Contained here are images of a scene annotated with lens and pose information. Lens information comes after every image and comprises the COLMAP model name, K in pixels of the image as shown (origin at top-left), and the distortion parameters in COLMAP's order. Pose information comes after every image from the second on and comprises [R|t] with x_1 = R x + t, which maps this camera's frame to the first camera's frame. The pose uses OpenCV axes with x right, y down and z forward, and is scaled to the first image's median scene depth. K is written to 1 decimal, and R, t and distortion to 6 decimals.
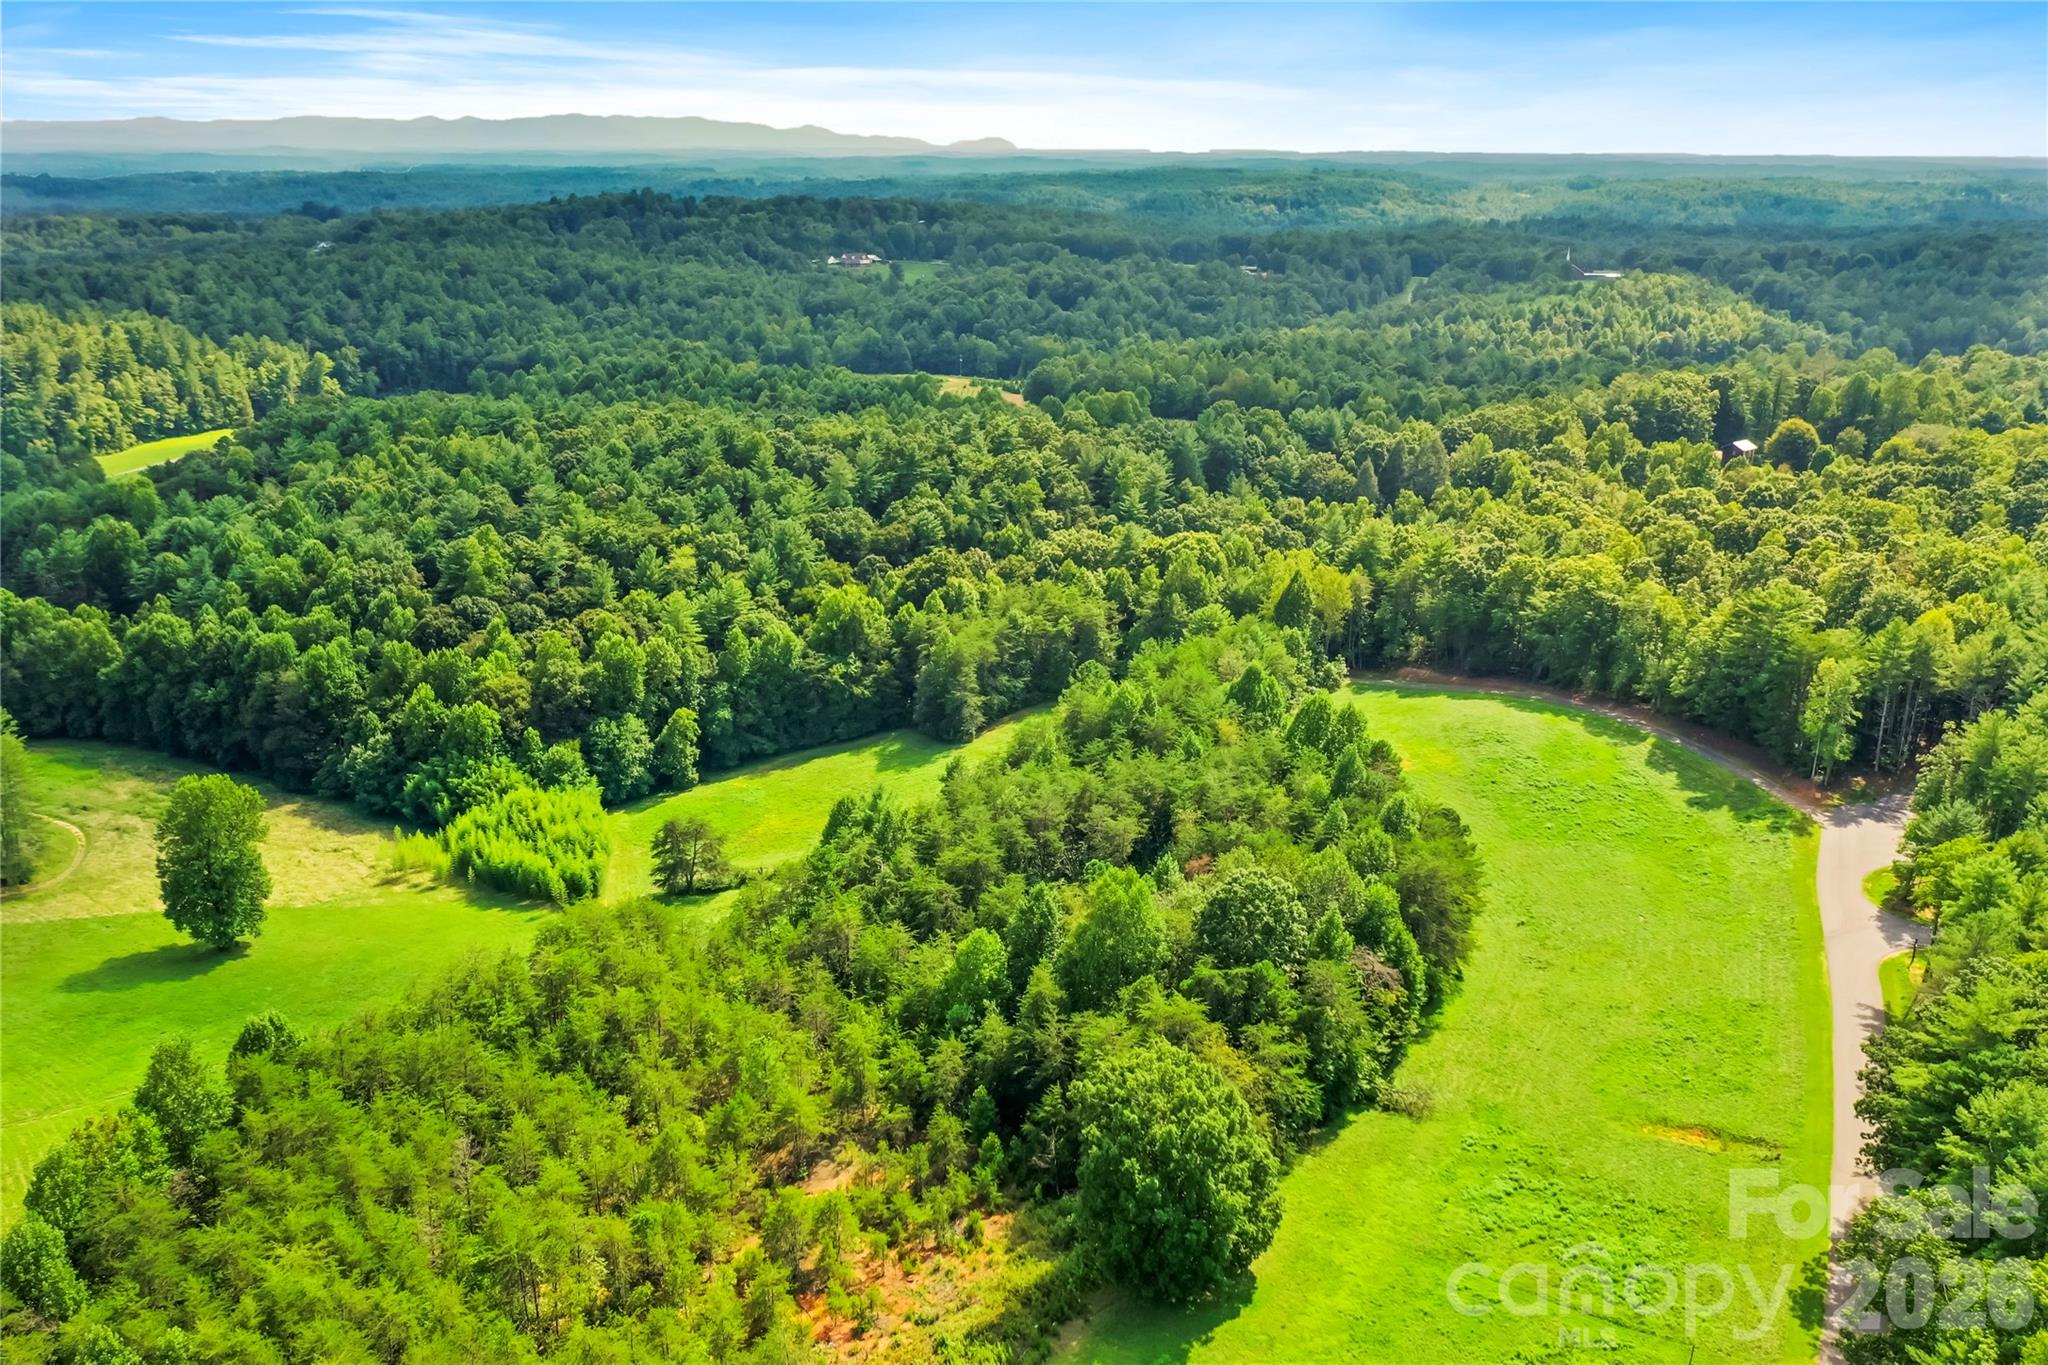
lens RADIAL K [[1605.9, 0, 1021.2], [0, 1605.9, 679.8], [0, 0, 1]] dist [-0.018873, 0.008473]
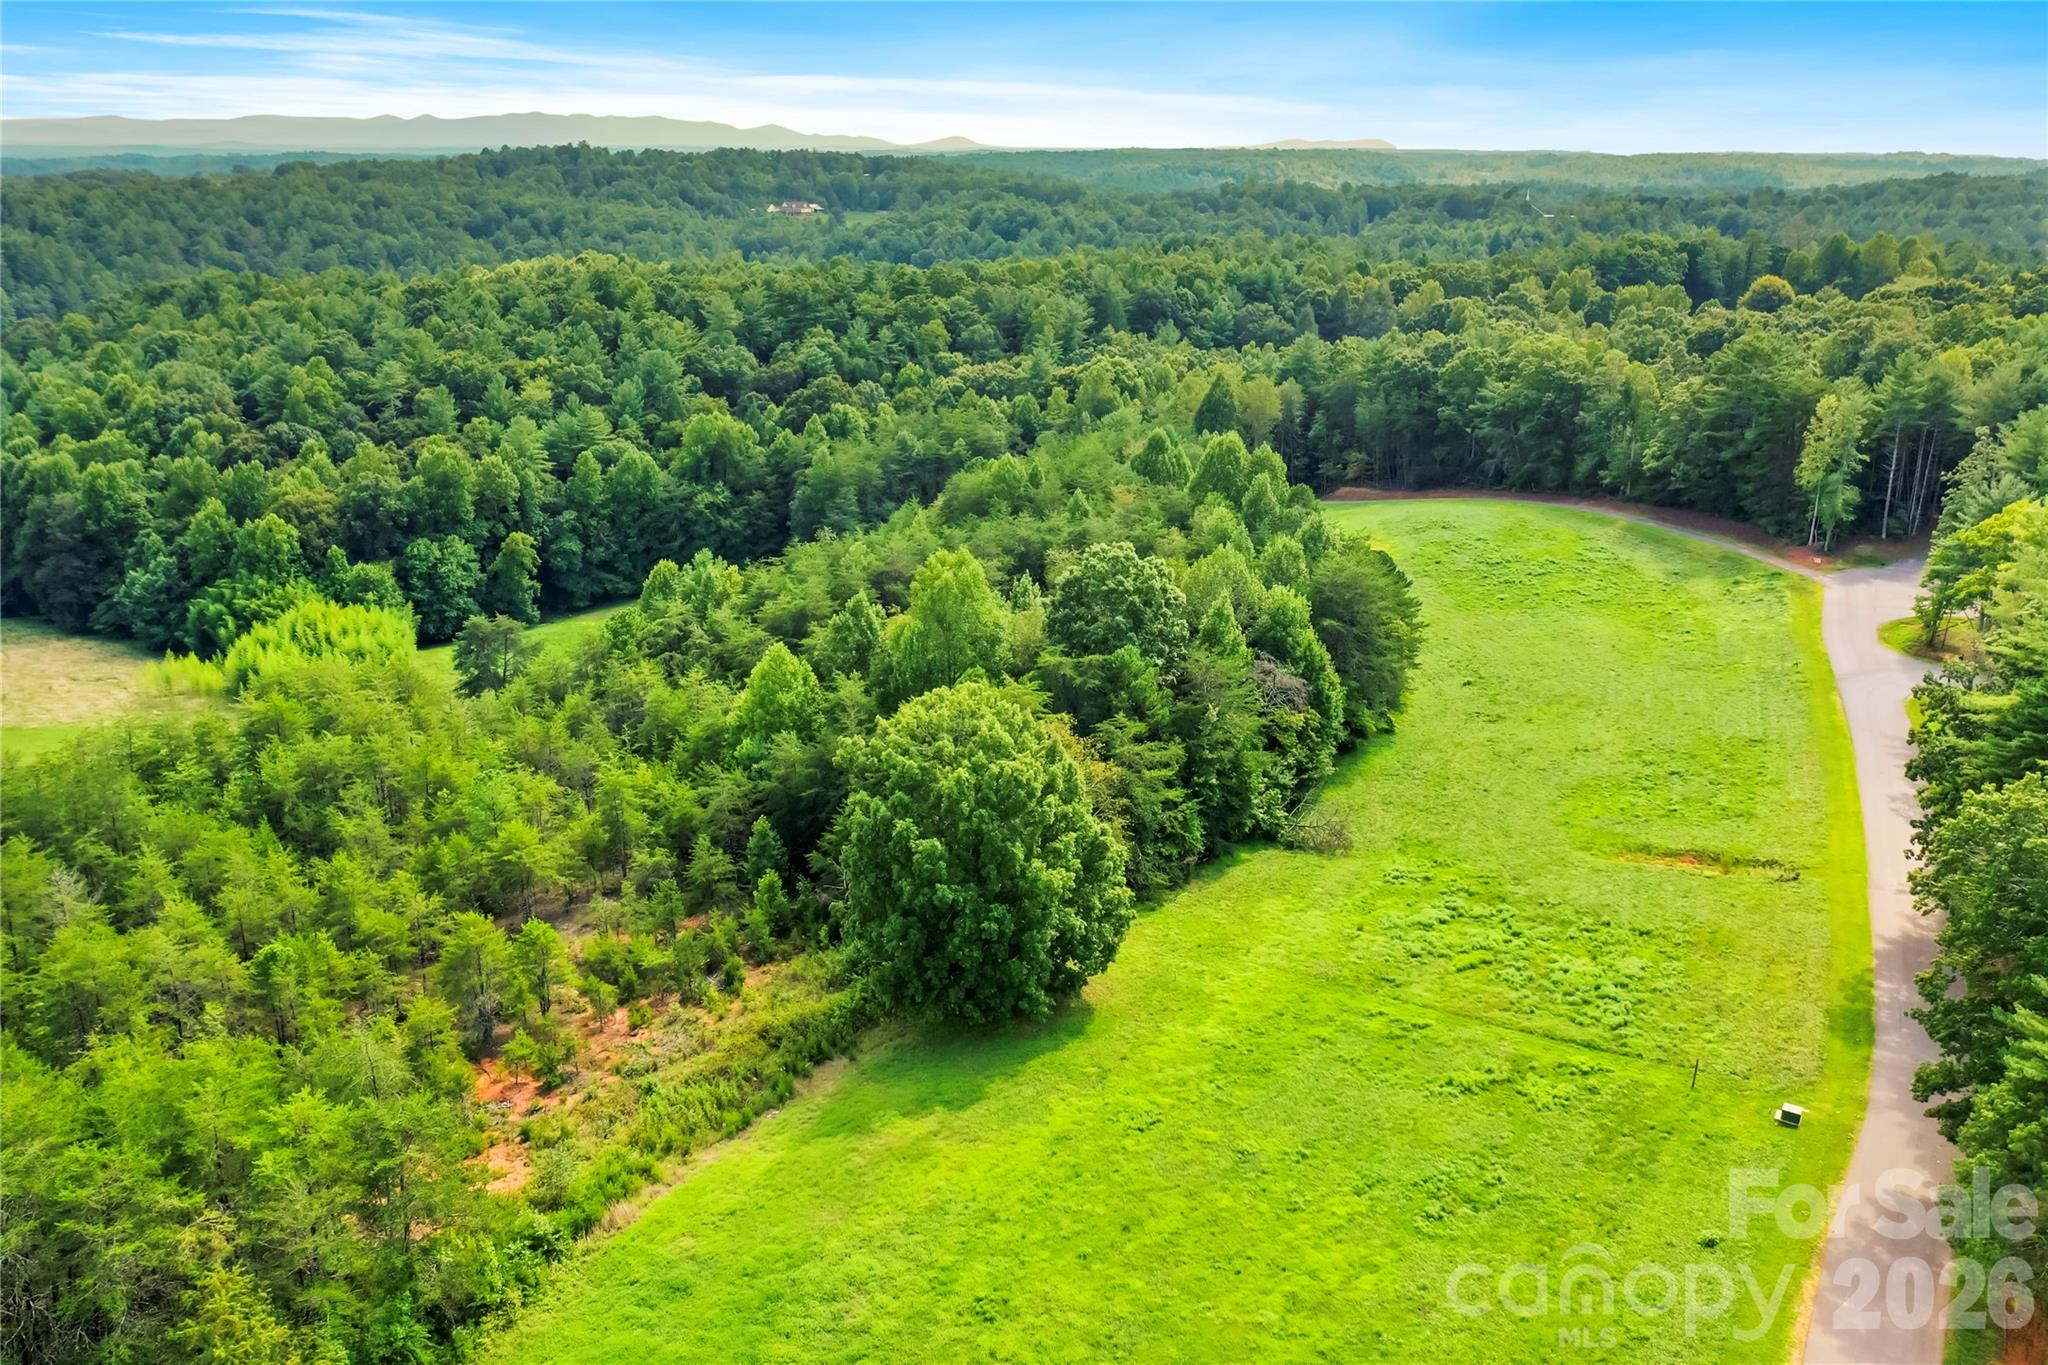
lens RADIAL K [[1605.9, 0, 1021.2], [0, 1605.9, 679.8], [0, 0, 1]] dist [-0.018873, 0.008473]
pose [[0.999776, -0.005461, 0.020455, 0.045372], [0.005491, 0.999984, -0.001441, 0.102767], [-0.020446, 0.001553, 0.999790, 0.124422]]
